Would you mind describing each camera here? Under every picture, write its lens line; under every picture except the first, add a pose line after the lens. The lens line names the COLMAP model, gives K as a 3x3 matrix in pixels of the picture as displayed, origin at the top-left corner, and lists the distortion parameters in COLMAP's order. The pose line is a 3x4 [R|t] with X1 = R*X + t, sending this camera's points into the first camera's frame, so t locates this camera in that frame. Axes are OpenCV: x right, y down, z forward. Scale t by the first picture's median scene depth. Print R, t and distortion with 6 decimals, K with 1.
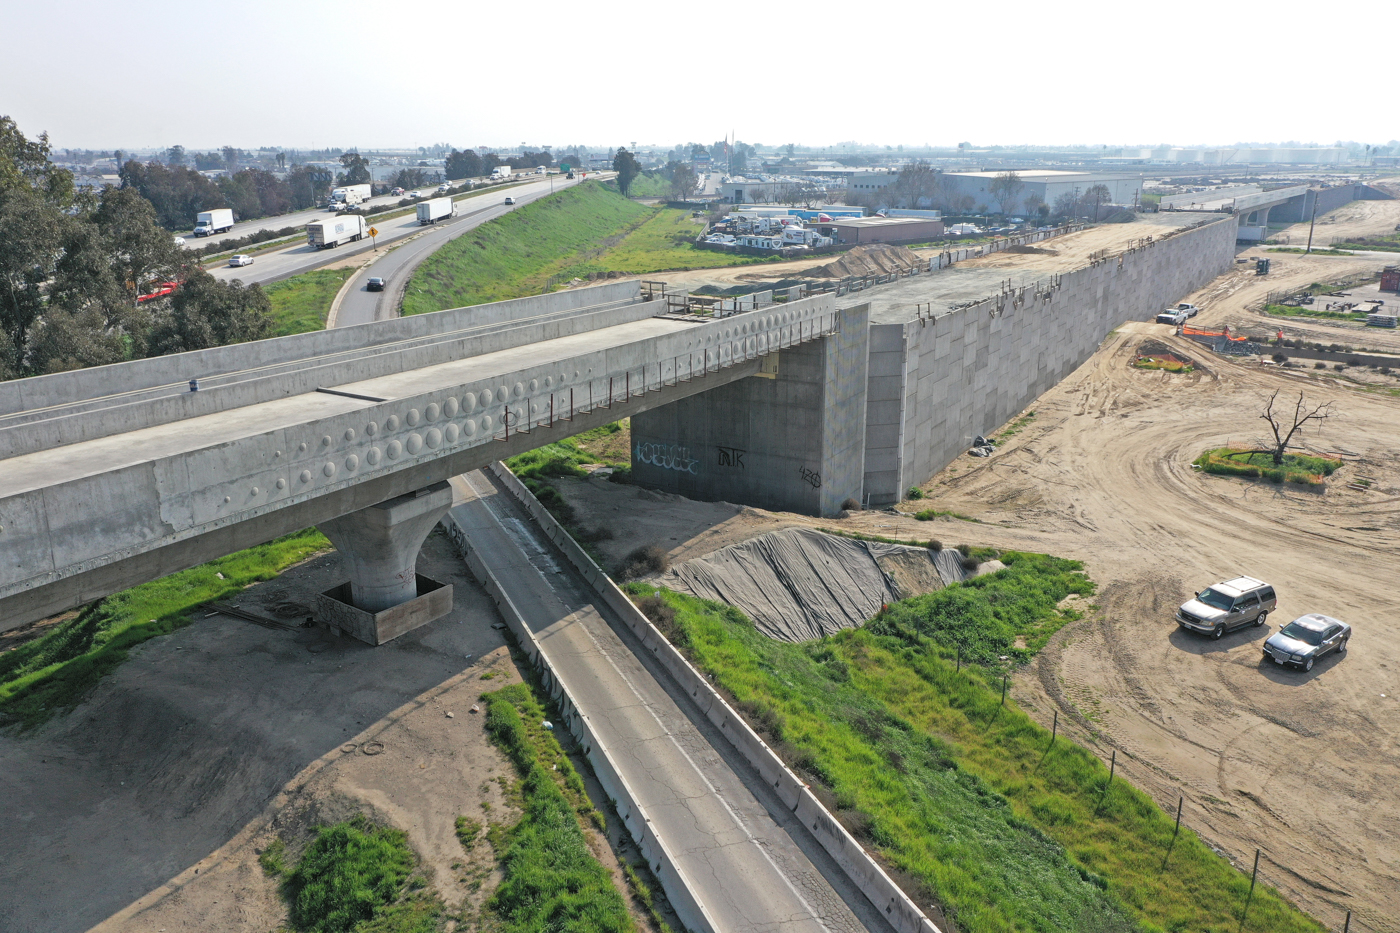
lens RADIAL K [[1102.9, 0, 700.0], [0, 1102.9, 466.5], [0, 0, 1]] dist [0.000098, 0.008901]
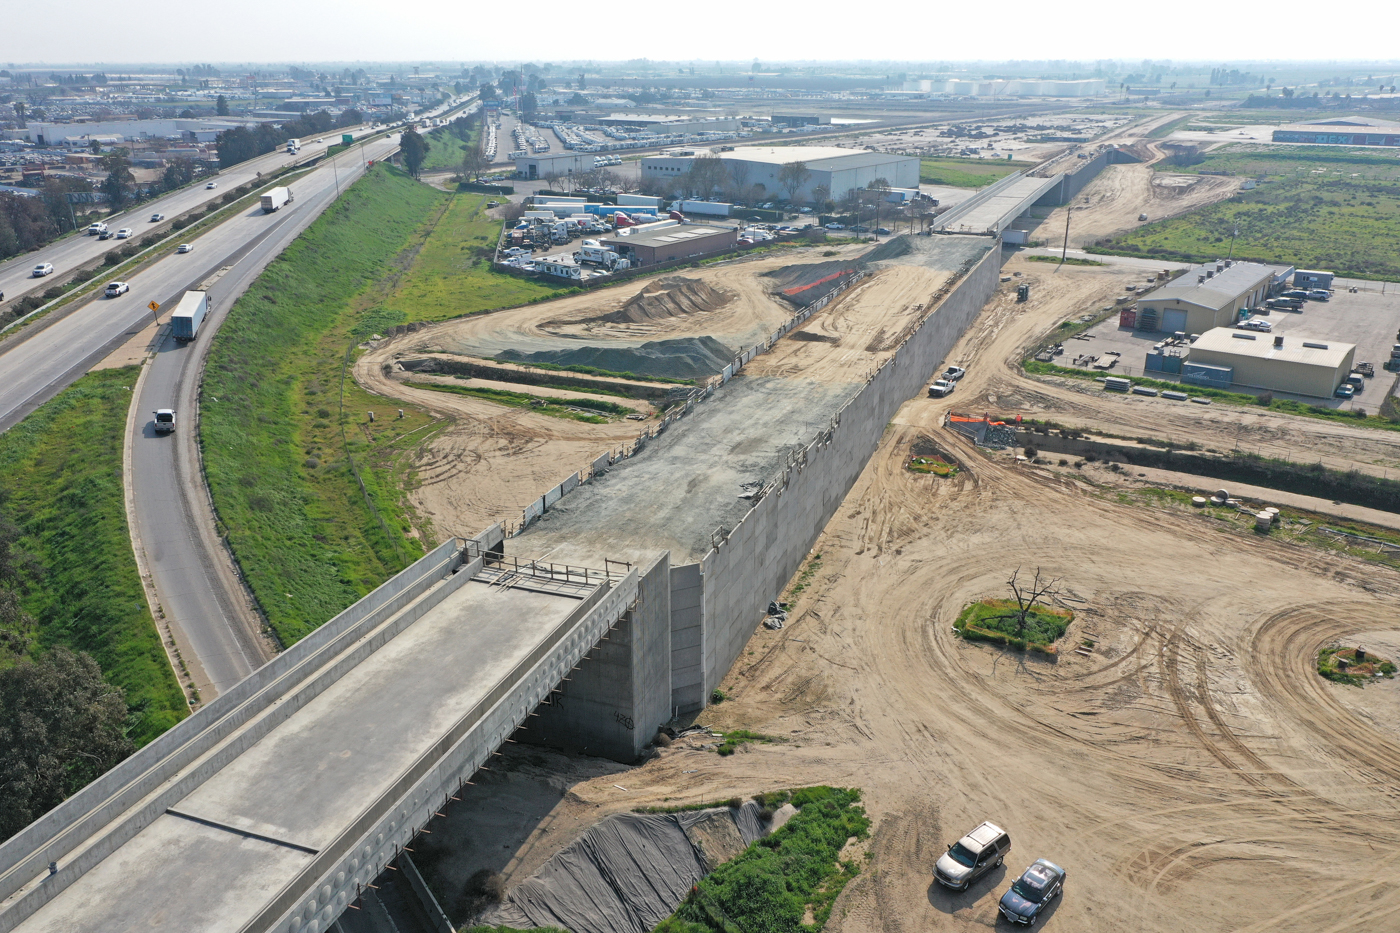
lens RADIAL K [[1102.9, 0, 700.0], [0, 1102.9, 466.5], [0, 0, 1]] dist [0.000098, 0.008901]
pose [[0.983916, -0.062312, 0.167413, 0.004489], [0.051005, 0.996170, 0.071015, -0.291018], [-0.171197, -0.061334, 0.983326, -0.084065]]
